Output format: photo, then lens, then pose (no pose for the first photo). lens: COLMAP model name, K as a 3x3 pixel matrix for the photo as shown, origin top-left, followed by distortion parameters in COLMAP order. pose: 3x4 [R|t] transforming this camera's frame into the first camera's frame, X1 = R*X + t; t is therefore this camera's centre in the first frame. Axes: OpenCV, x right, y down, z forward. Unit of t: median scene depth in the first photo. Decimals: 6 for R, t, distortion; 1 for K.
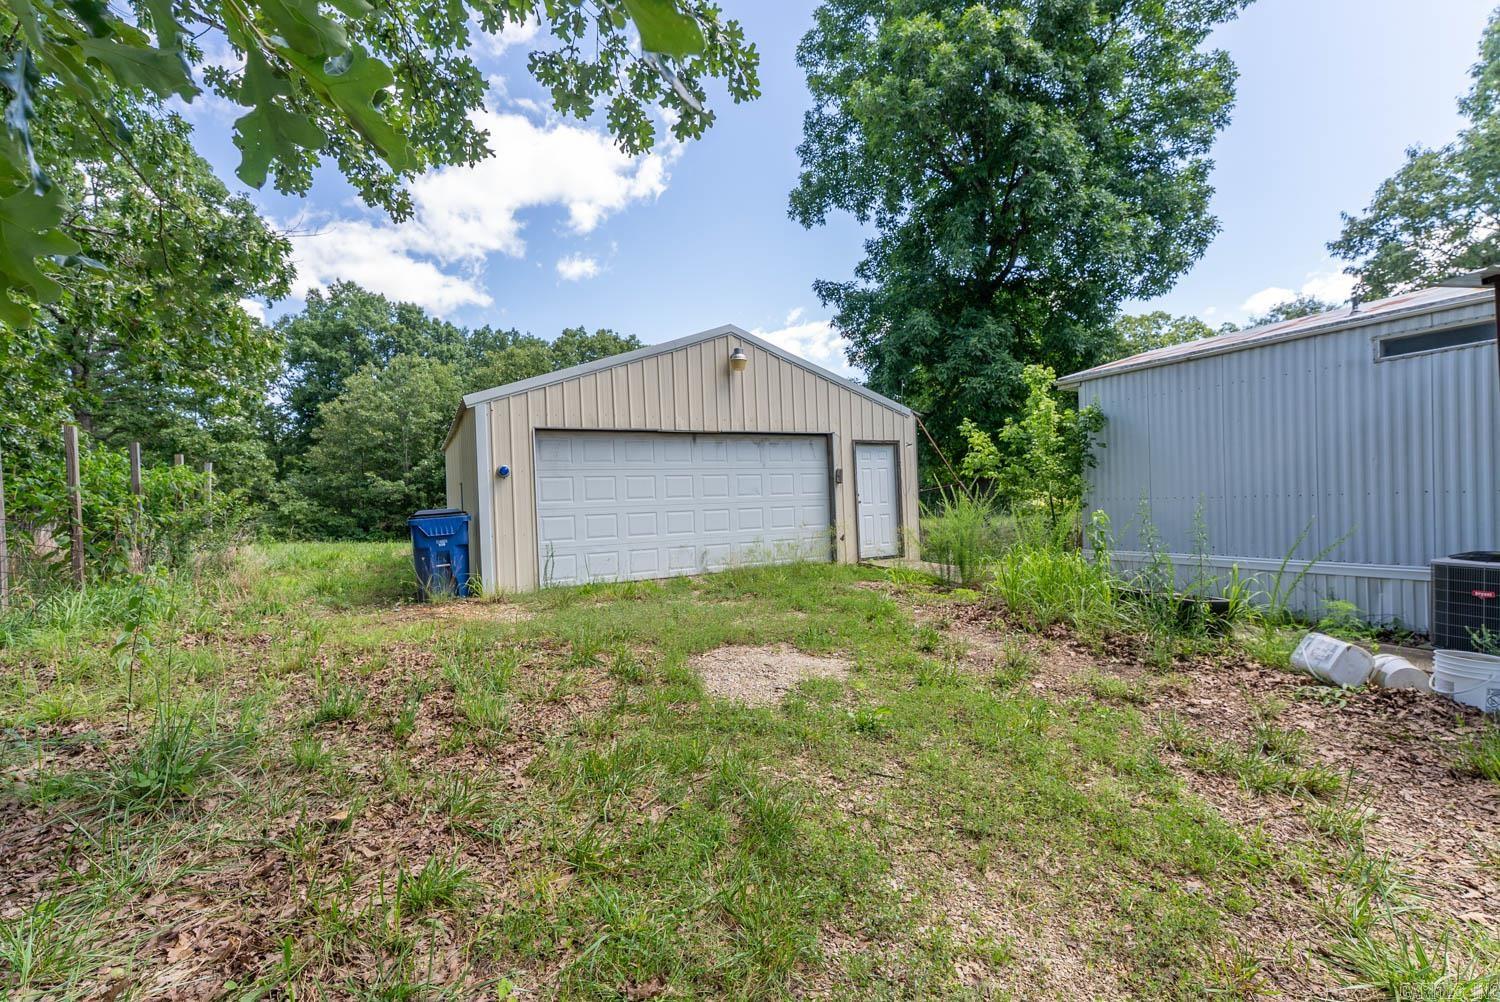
lens RADIAL K [[636.9, 0, 745.7], [0, 636.9, 506.1], [0, 0, 1]] dist [0.000800, -0.000019]
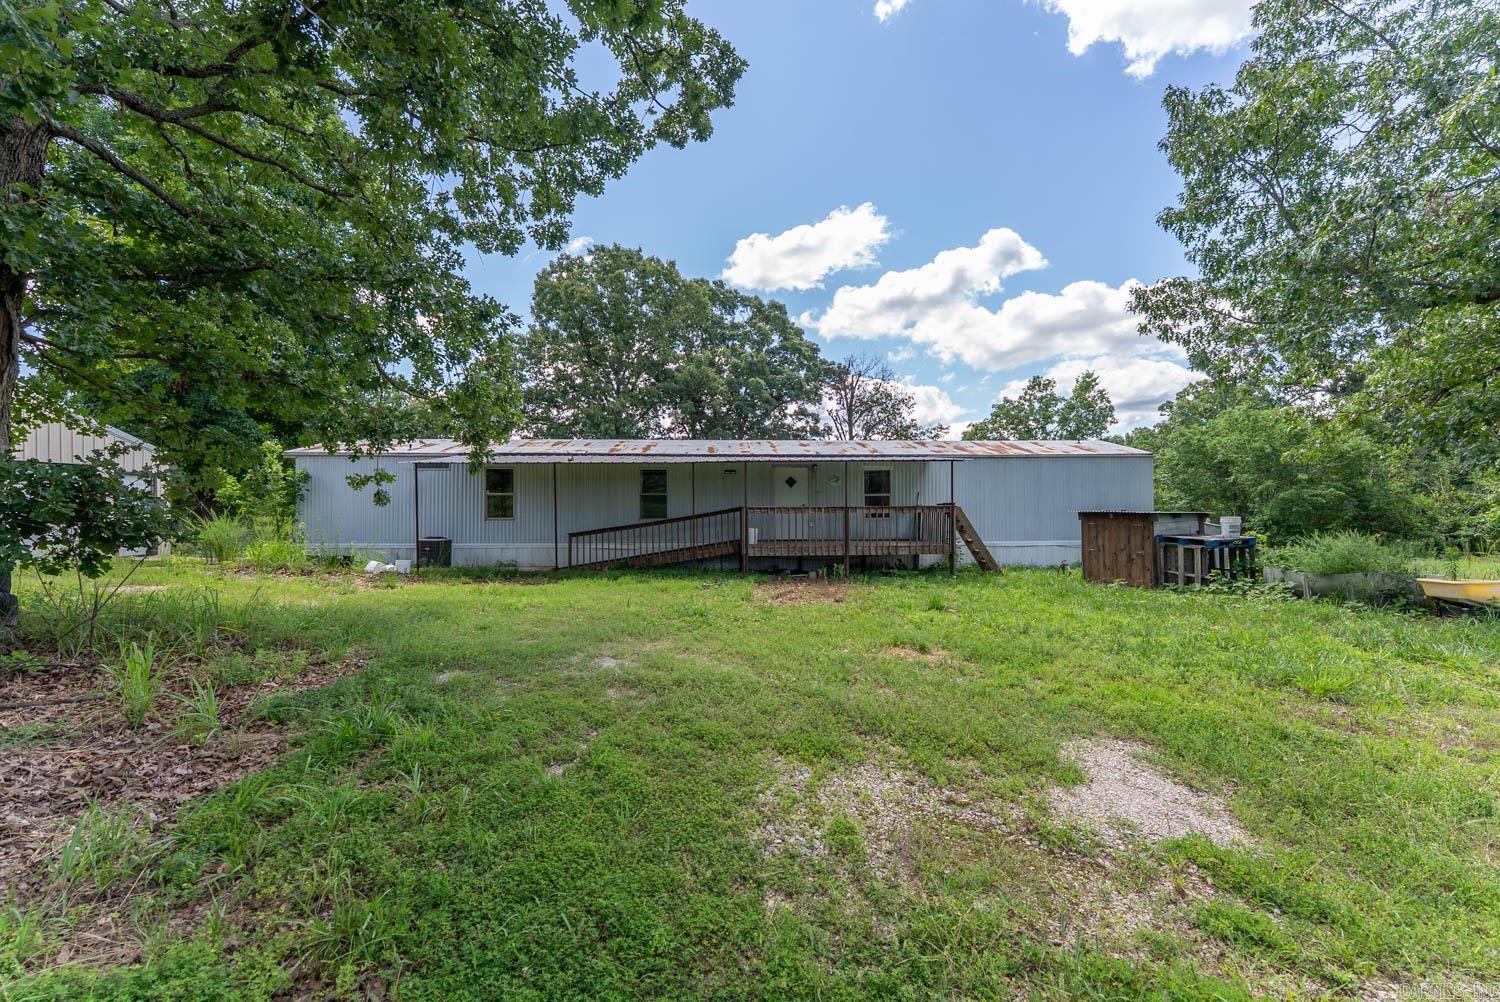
lens RADIAL K [[601.3, 0, 747.3], [0, 601.3, 503.9], [0, 0, 1]] dist [0.000248, -0.000454]
pose [[0.430208, 0.038073, 0.901926, -0.464985], [-0.008101, 0.999233, -0.038316, 0.006838], [-0.902693, 0.009177, 0.430187, -0.898789]]
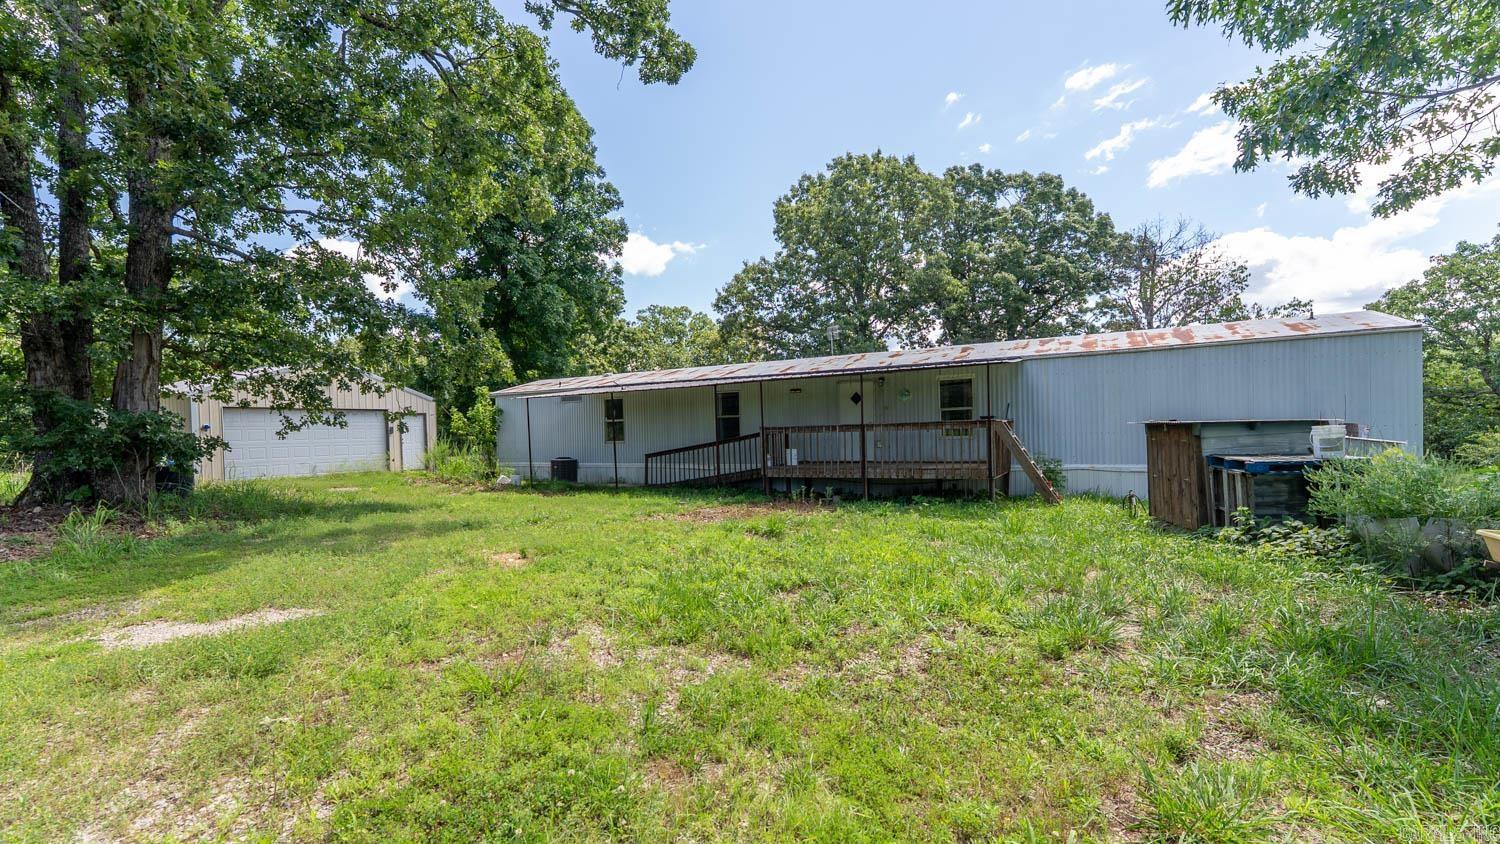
lens RADIAL K [[642.8, 0, 742.7], [0, 642.8, 444.7], [0, 0, 1]] dist [-0.001043, 0.000209]
pose [[0.837946, 0.005759, 0.545723, -0.041463], [-0.003182, 0.999979, -0.005666, 0.009551], [-0.545744, 0.003011, 0.837946, -1.508380]]
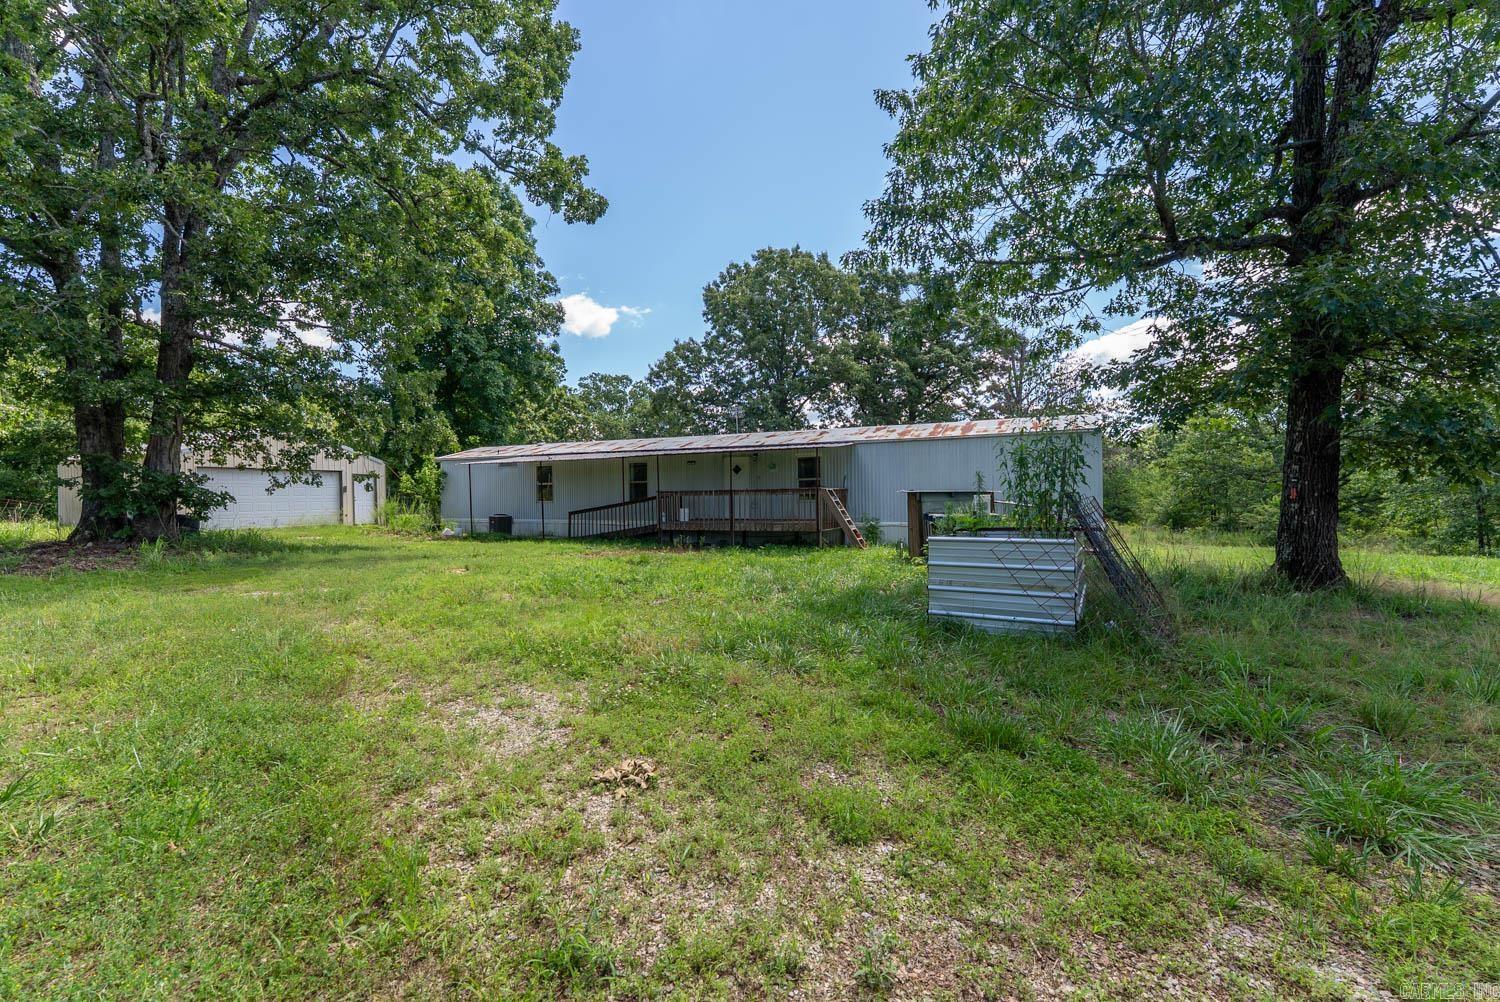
lens RADIAL K [[636.9, 0, 747.0], [0, 636.9, 502.8], [0, 0, 1]] dist [0.000800, -0.000019]
pose [[0.785001, 0.021929, 0.619107, -0.159496], [-0.014959, 0.999753, -0.016445, 0.022887], [-0.619314, 0.003649, 0.785135, -1.942380]]
